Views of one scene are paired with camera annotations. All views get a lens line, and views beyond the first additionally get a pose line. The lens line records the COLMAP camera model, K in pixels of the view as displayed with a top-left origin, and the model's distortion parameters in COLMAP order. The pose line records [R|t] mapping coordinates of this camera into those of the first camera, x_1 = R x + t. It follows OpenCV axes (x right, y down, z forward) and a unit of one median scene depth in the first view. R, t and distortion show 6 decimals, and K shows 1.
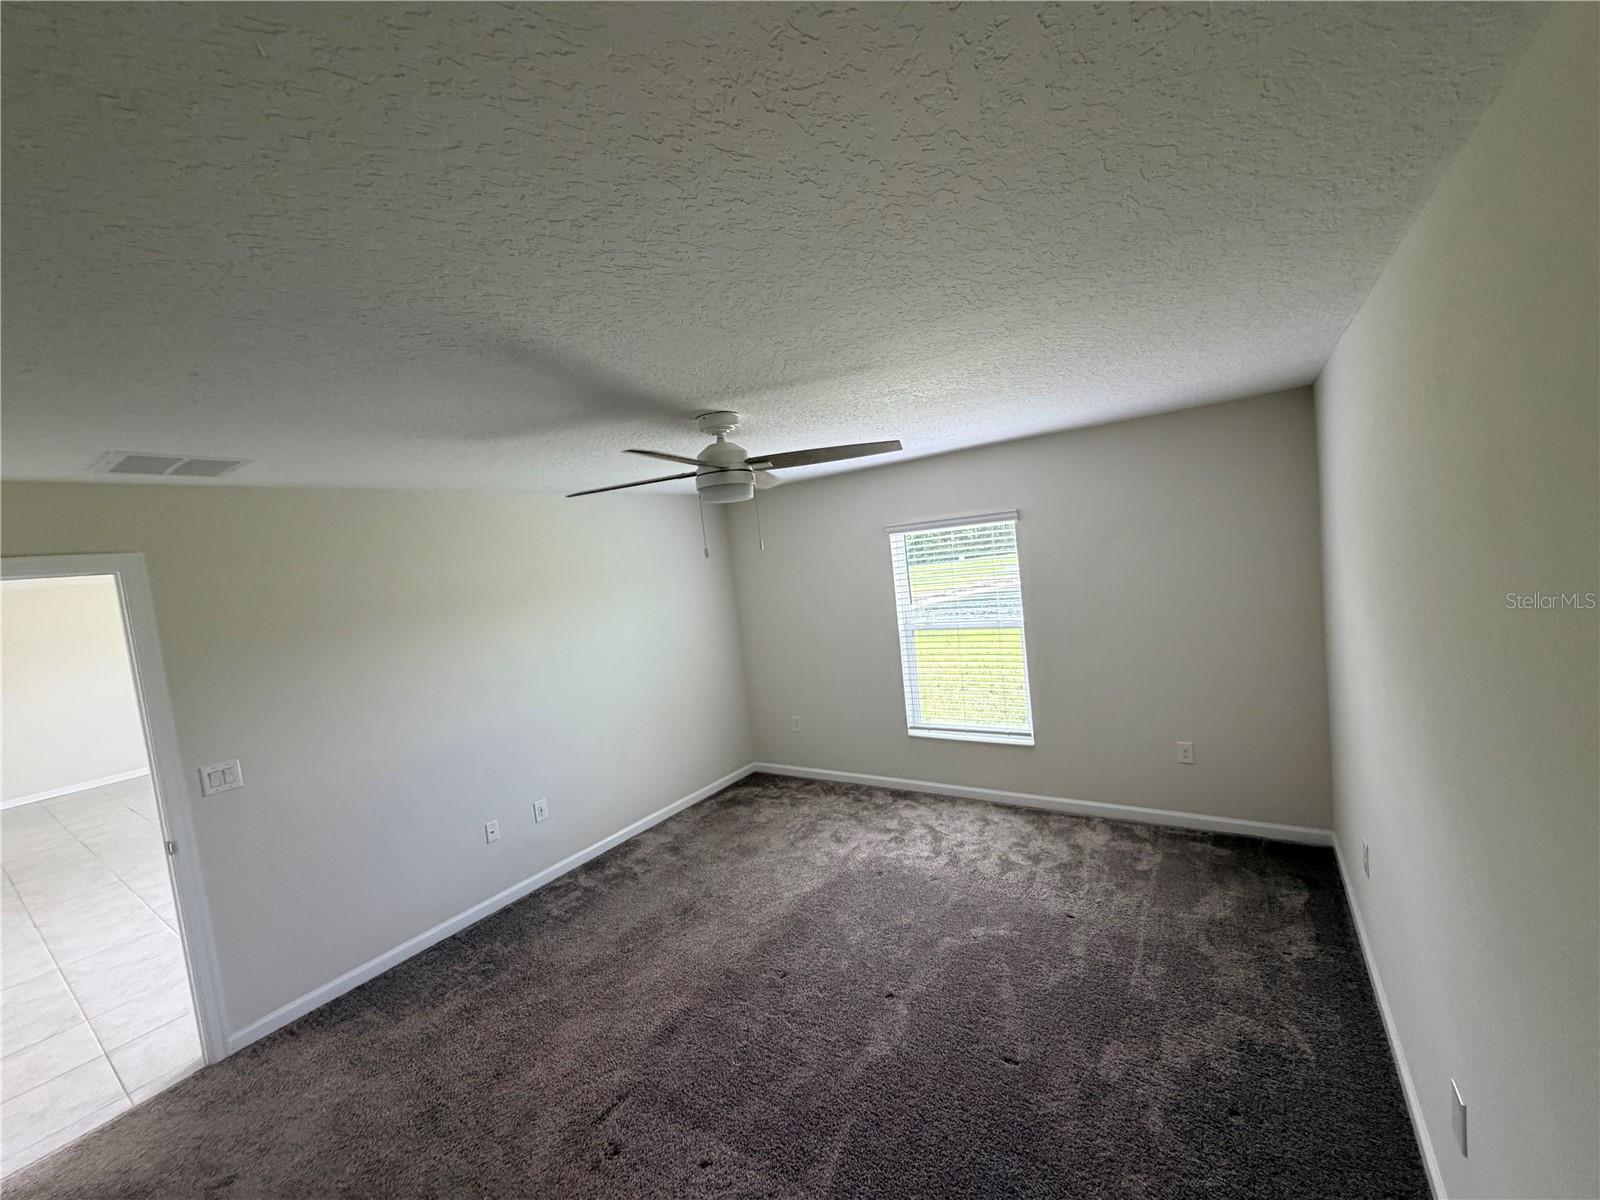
lens RADIAL K [[635.1, 0, 791.0], [0, 635.1, 608.7], [0, 0, 1]] dist [-0.001065, -0.000541]
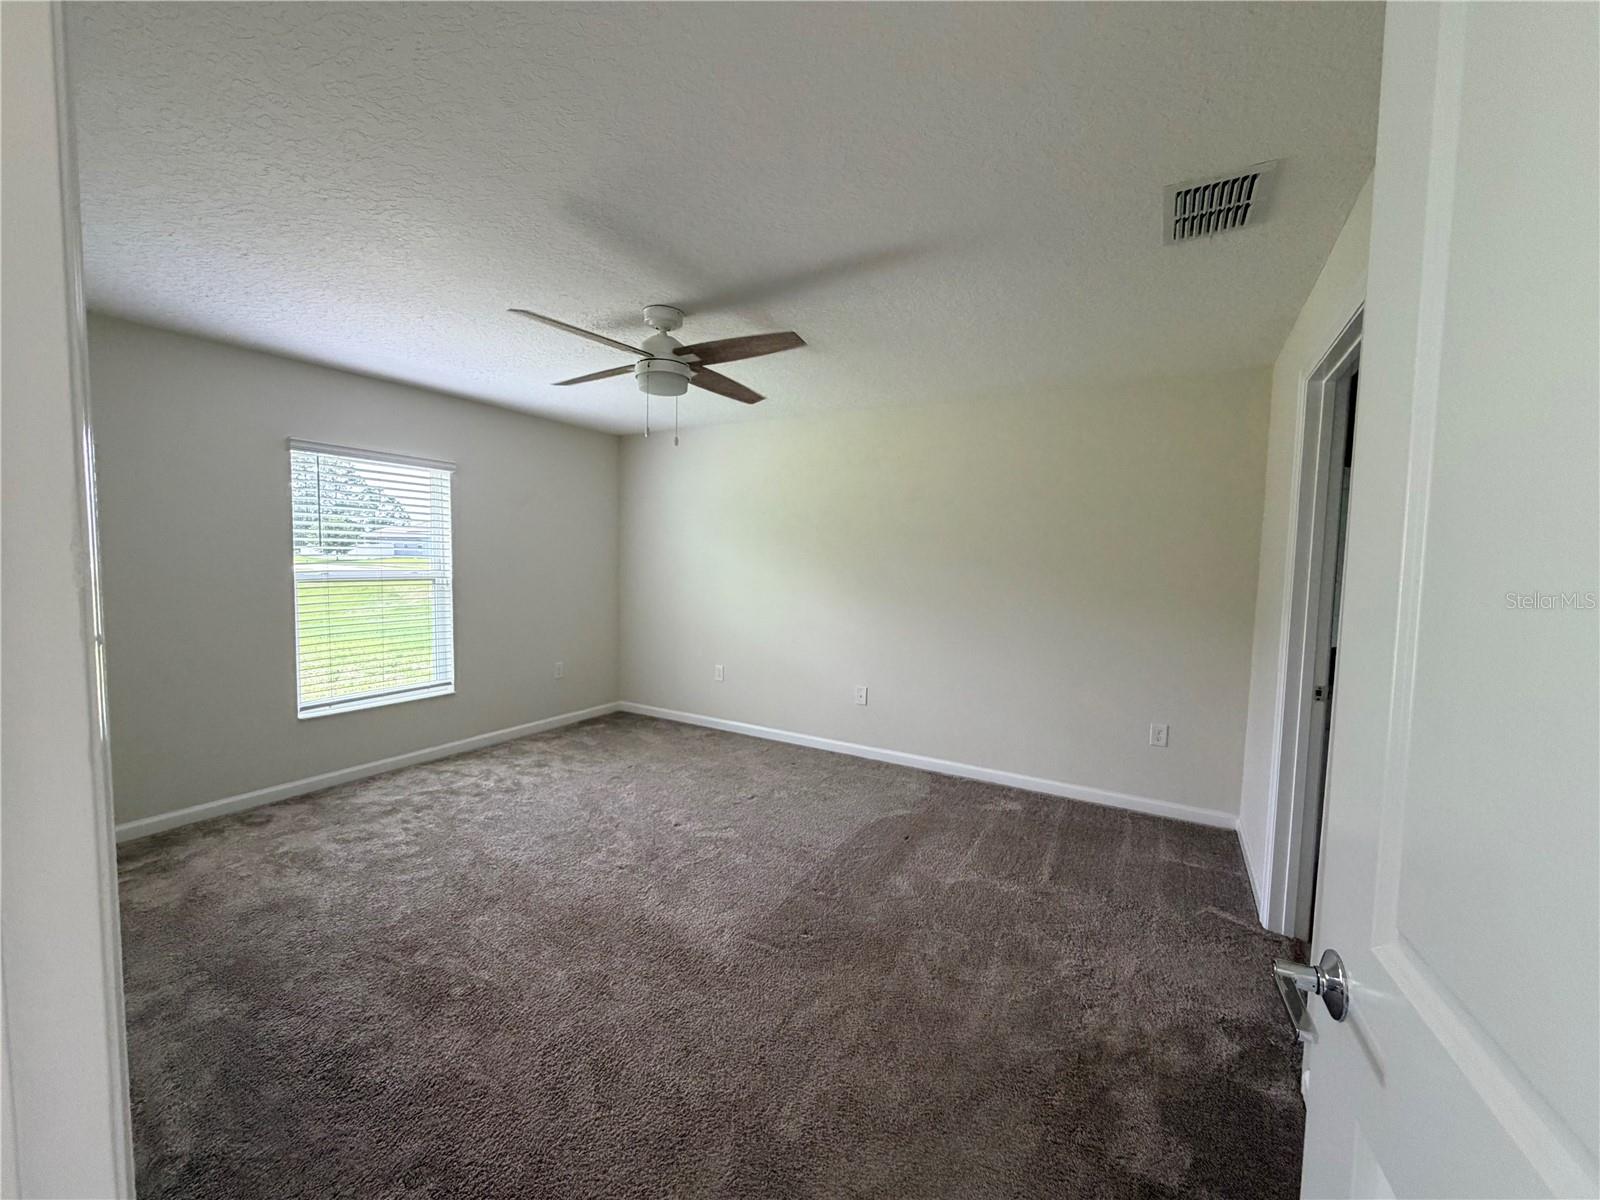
lens RADIAL K [[635.1, 0, 800.4], [0, 635.1, 603.2], [0, 0, 1]] dist [-0.001065, -0.000541]
pose [[-0.084335, 0.039369, 0.995659, -0.706074], [0.071842, 0.996859, -0.033331, 0.146656], [-0.993844, 0.068719, -0.086899, 0.525277]]
